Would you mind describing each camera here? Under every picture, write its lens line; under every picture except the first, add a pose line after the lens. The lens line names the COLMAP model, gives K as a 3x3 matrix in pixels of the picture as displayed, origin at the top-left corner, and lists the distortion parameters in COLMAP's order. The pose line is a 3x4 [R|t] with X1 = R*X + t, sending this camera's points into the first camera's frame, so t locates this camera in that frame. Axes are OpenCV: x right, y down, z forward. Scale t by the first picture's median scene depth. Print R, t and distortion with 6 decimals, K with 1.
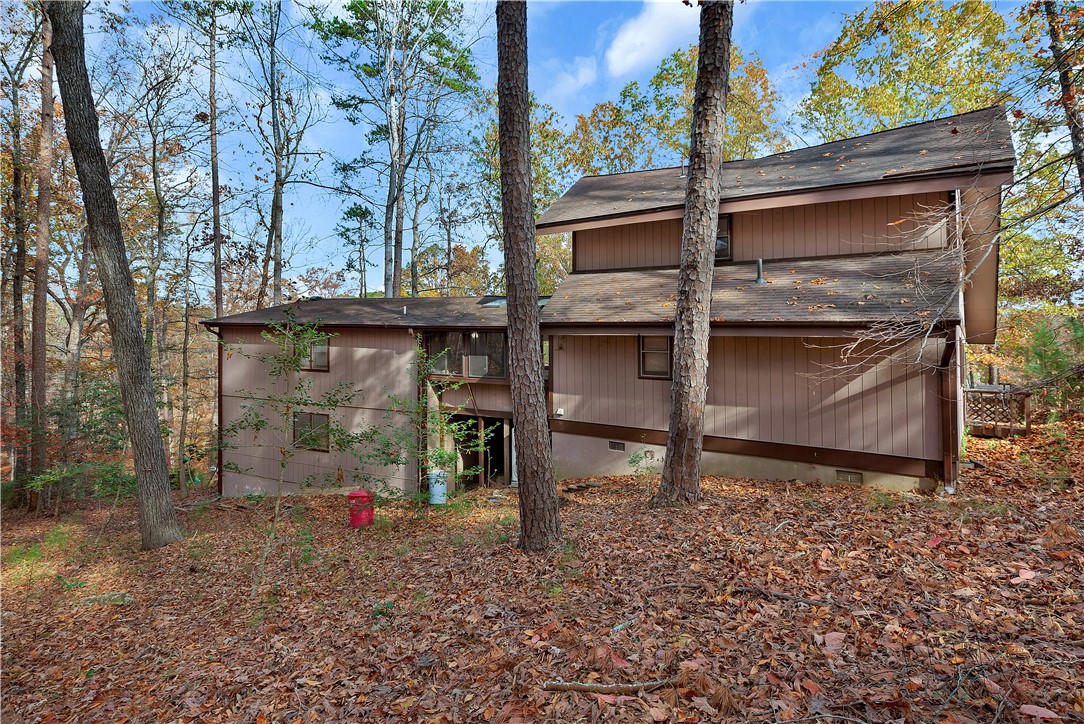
lens RADIAL K [[497.4, 0, 540.4], [0, 497.4, 336.0], [0, 0, 1]] dist [0.001130, 0.000236]
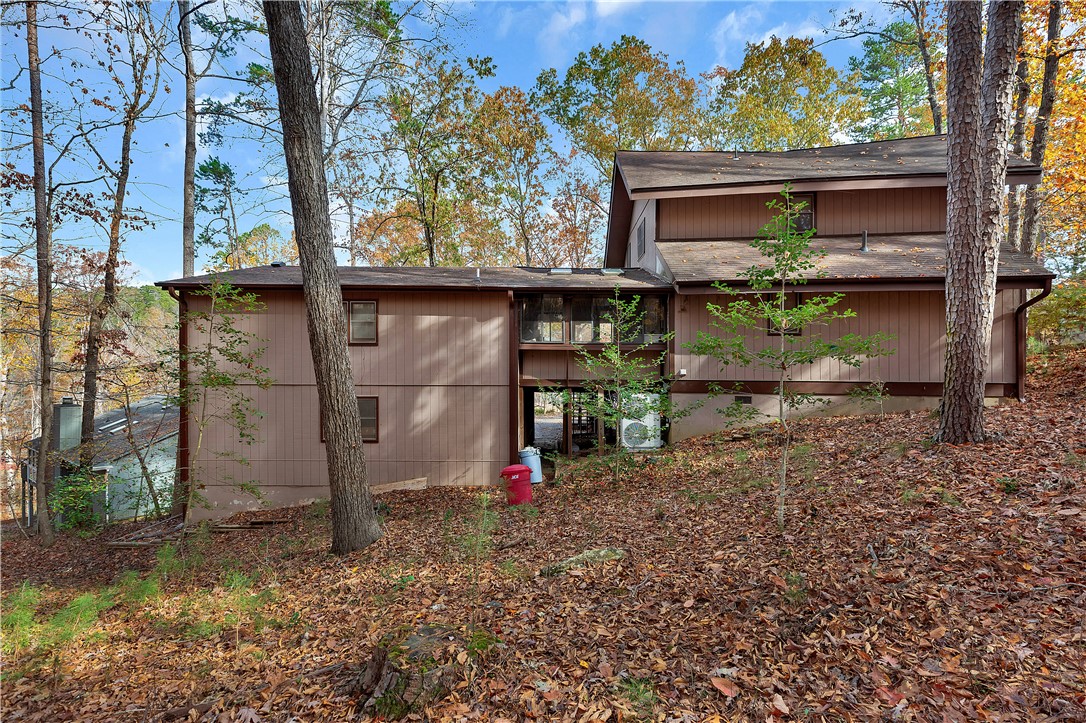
lens RADIAL K [[516.3, 0, 542.9], [0, 516.3, 352.8], [0, 0, 1]] dist [0.000151, -0.000068]
pose [[0.926012, -0.016340, 0.377141, -0.537594], [0.008715, 0.999722, 0.021915, 0.074231], [-0.377394, -0.017006, 0.925897, 0.108964]]
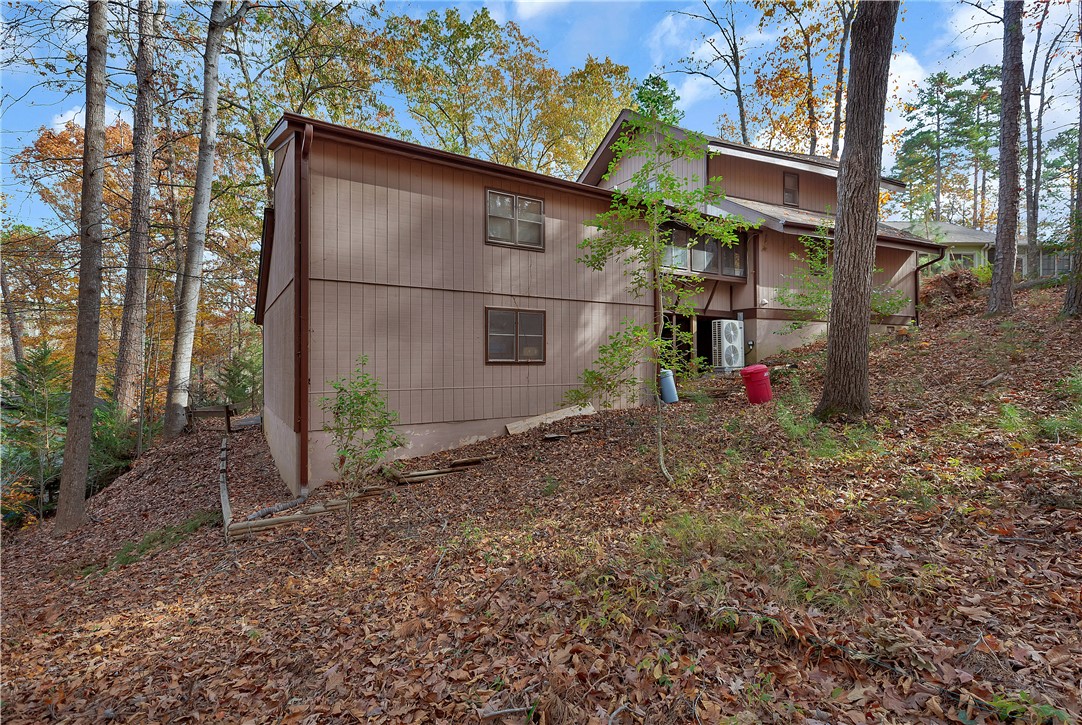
lens RADIAL K [[514.4, 0, 540.9], [0, 514.4, 353.8], [0, 0, 1]] dist [0.000151, -0.000068]
pose [[0.573181, -0.010567, 0.819361, -1.123693], [-0.001841, 0.999898, 0.014183, 0.226177], [-0.819427, -0.009638, 0.573103, 0.630842]]
